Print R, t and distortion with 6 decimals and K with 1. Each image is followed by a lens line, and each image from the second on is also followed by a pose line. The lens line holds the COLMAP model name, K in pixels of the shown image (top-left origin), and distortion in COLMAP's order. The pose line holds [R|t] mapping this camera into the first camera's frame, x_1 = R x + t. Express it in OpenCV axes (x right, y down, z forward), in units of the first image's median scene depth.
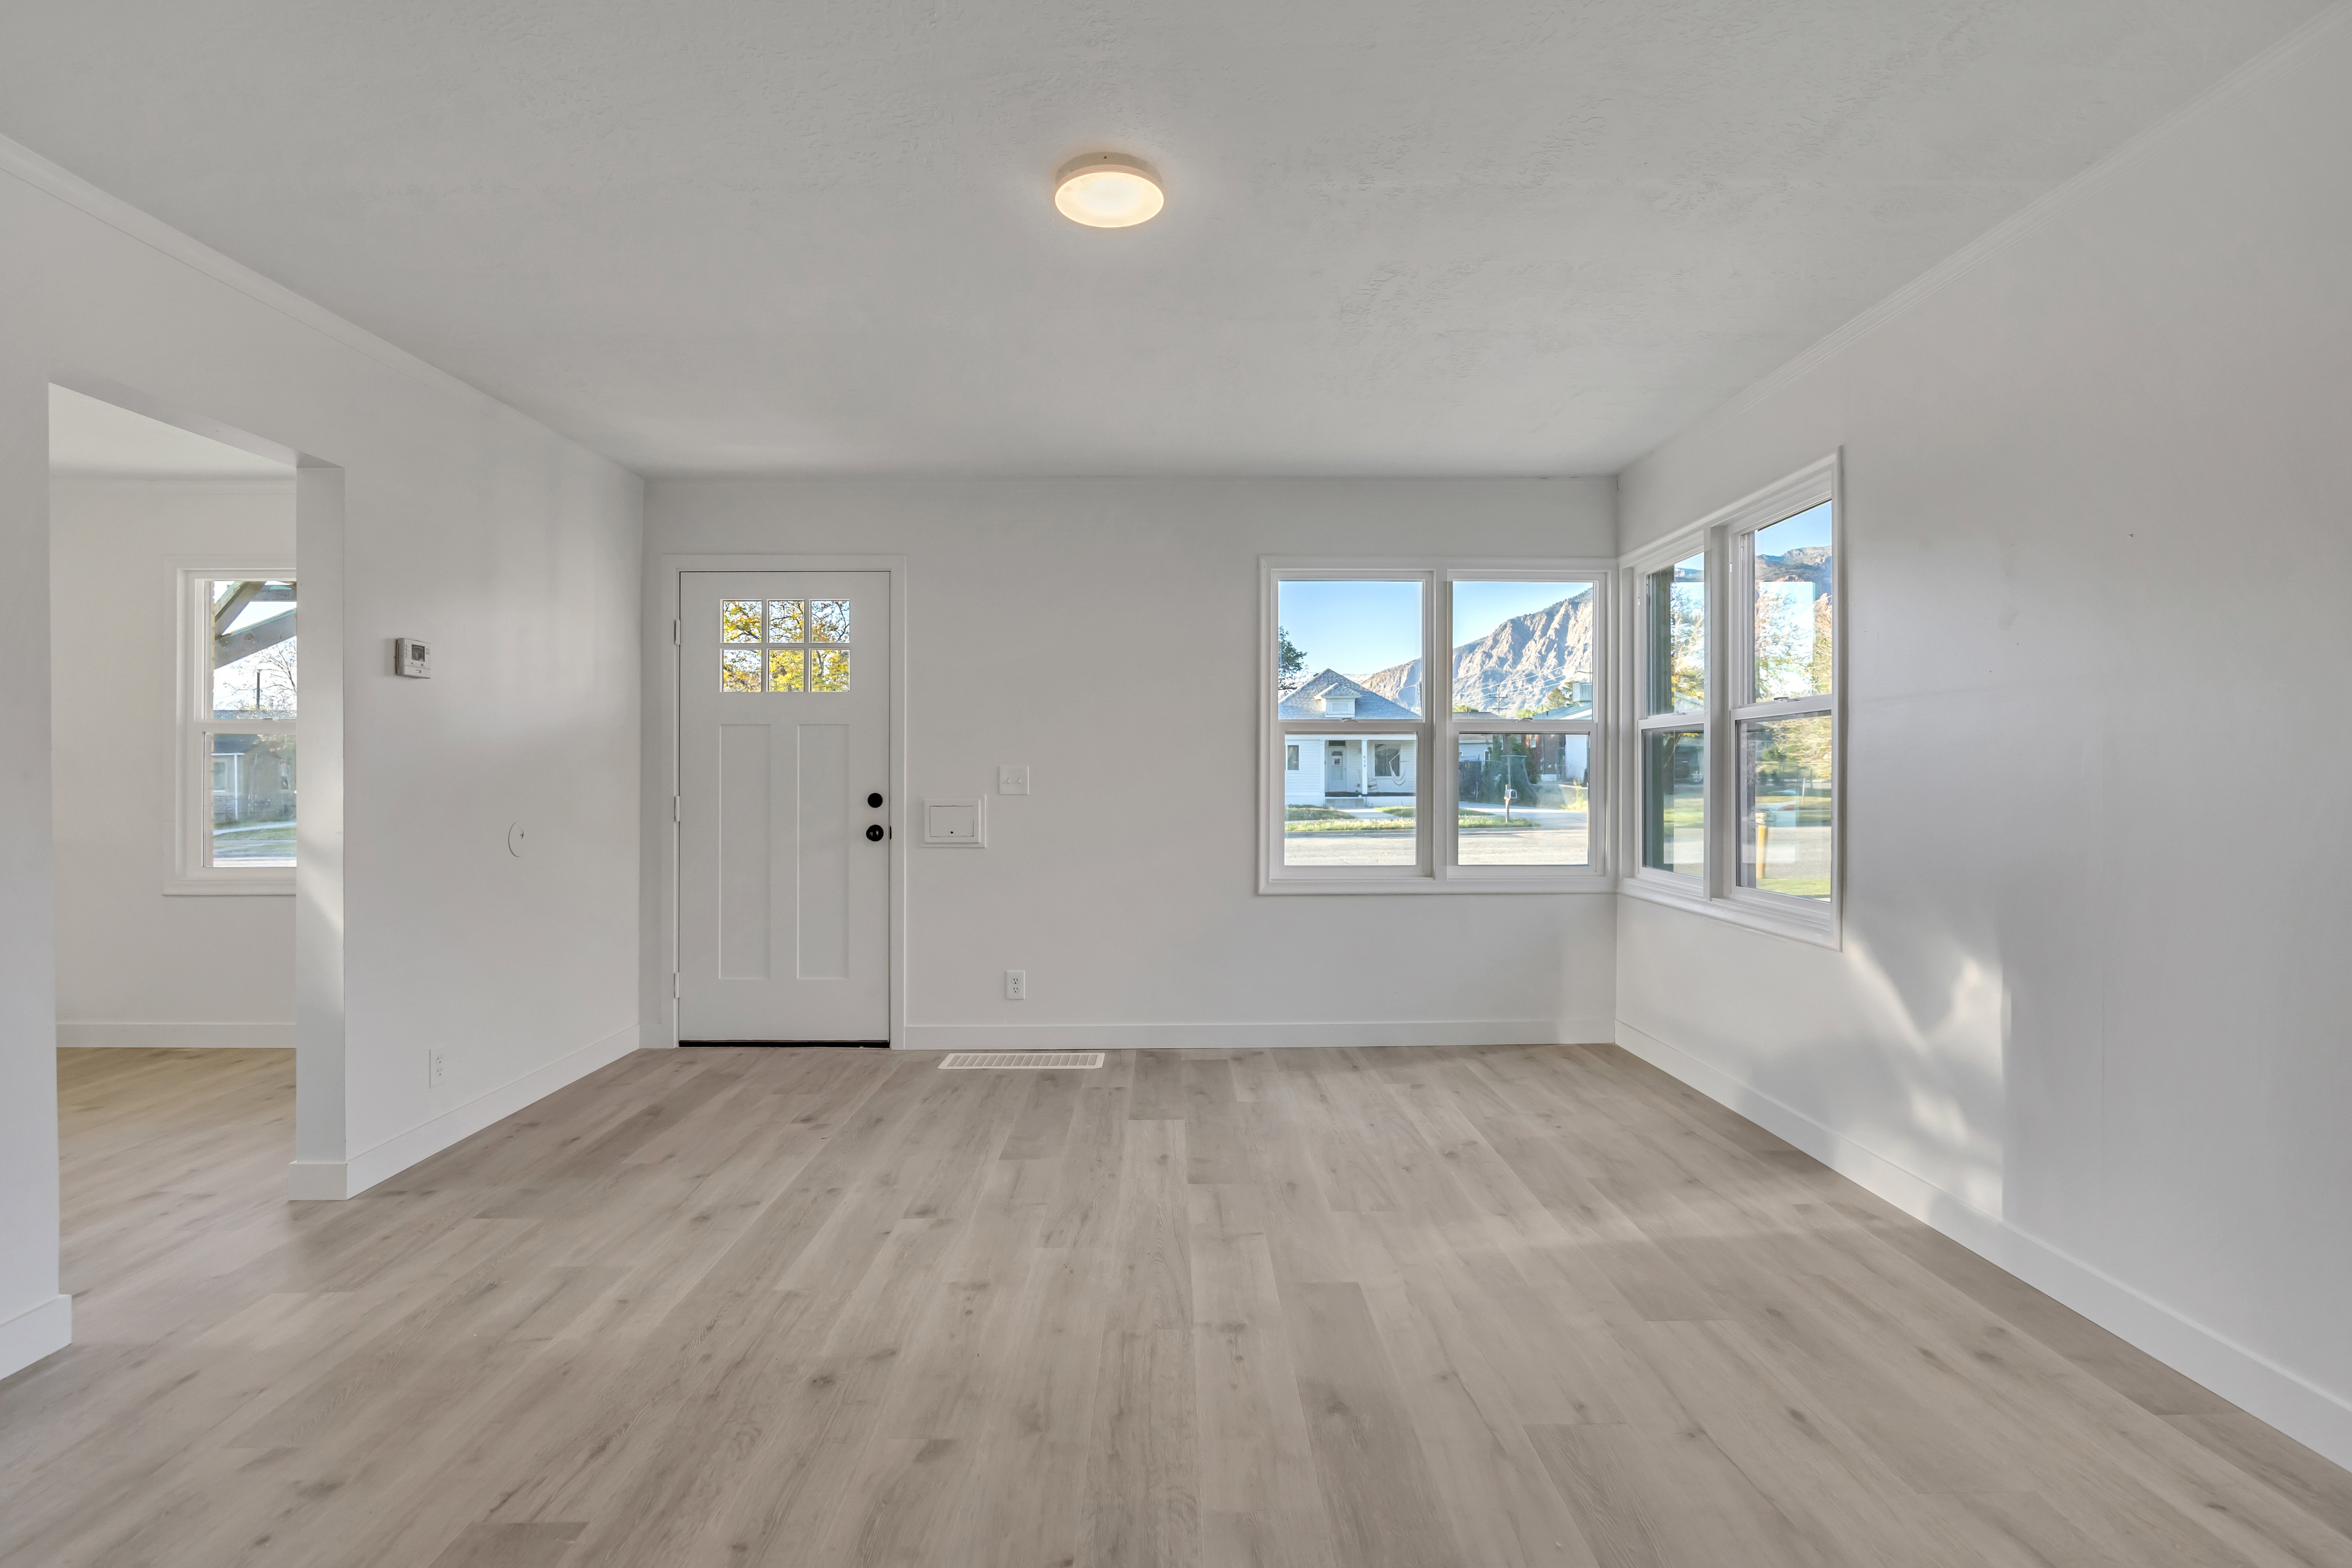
lens RADIAL K [[1109.3, 0, 1153.6], [0, 1109.3, 776.2], [0, 0, 1]] dist [0.000385, 0.000434]
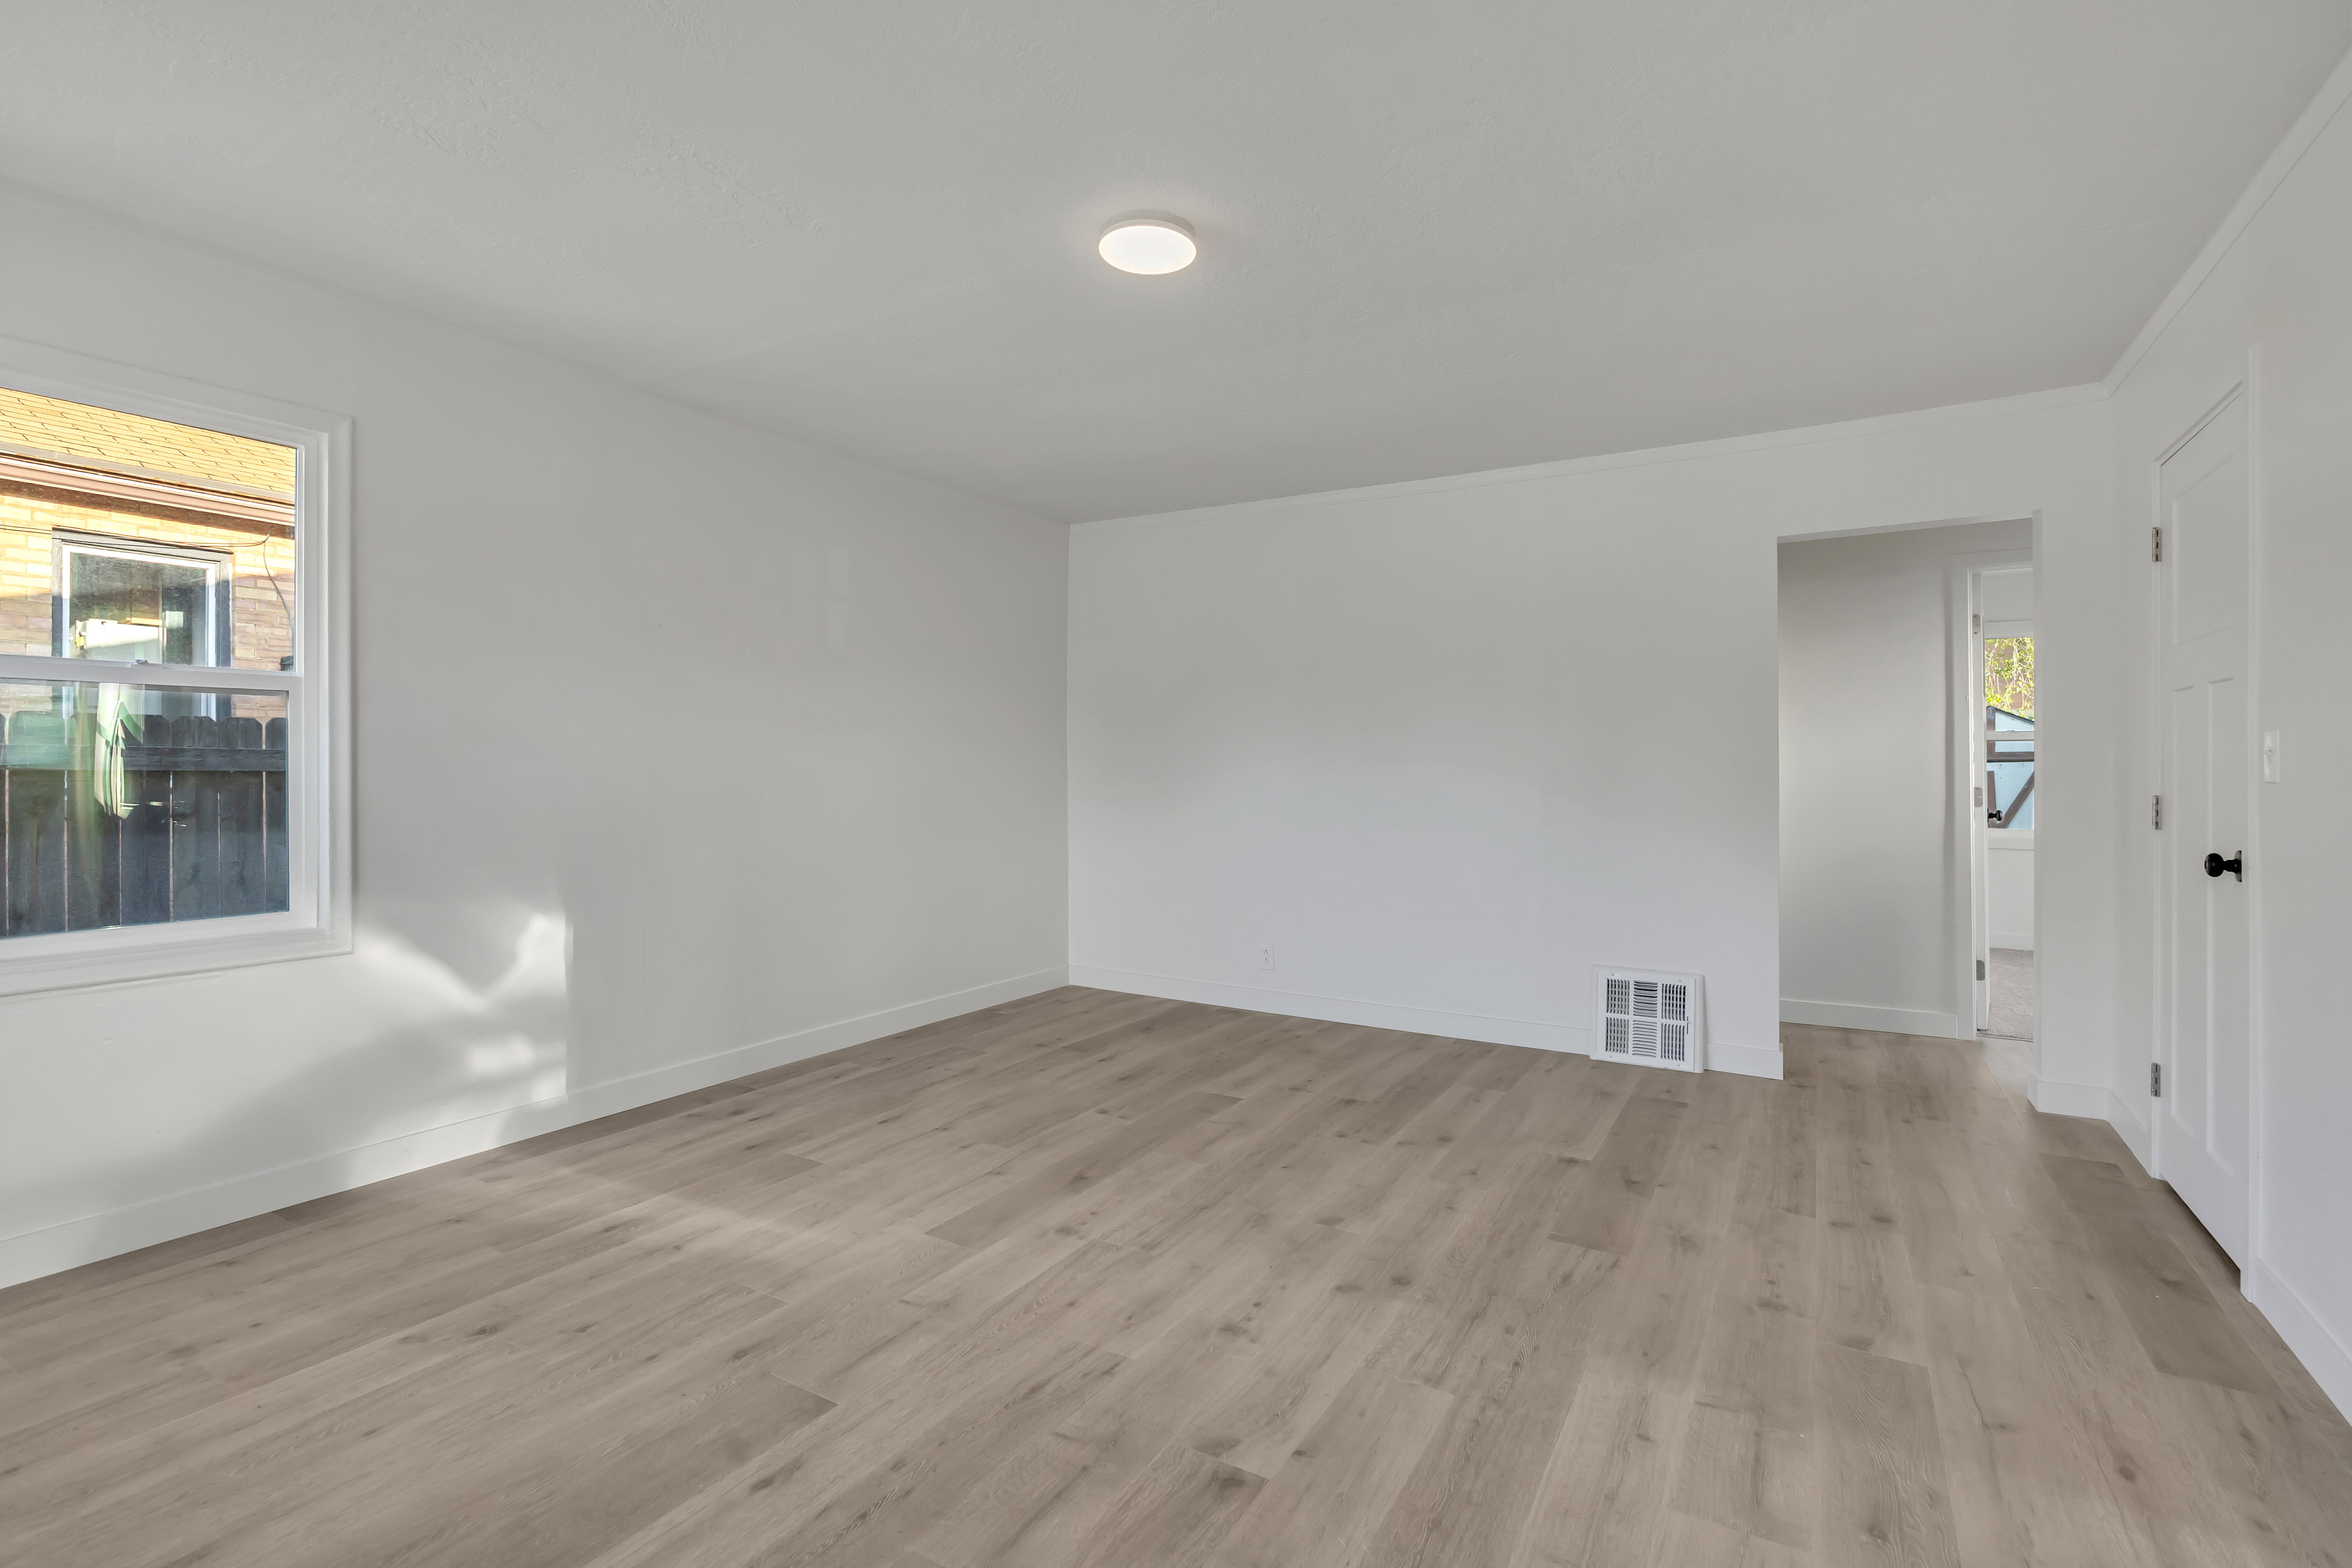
lens RADIAL K [[1109.3, 0, 1153.6], [0, 1109.3, 776.2], [0, 0, 1]] dist [0.000385, 0.000434]
pose [[-0.863724, -0.000990, 0.503965, -0.579210], [0.000228, 0.999997, 0.002356, 0.000507], [-0.503966, 0.002150, -0.863721, 1.873169]]
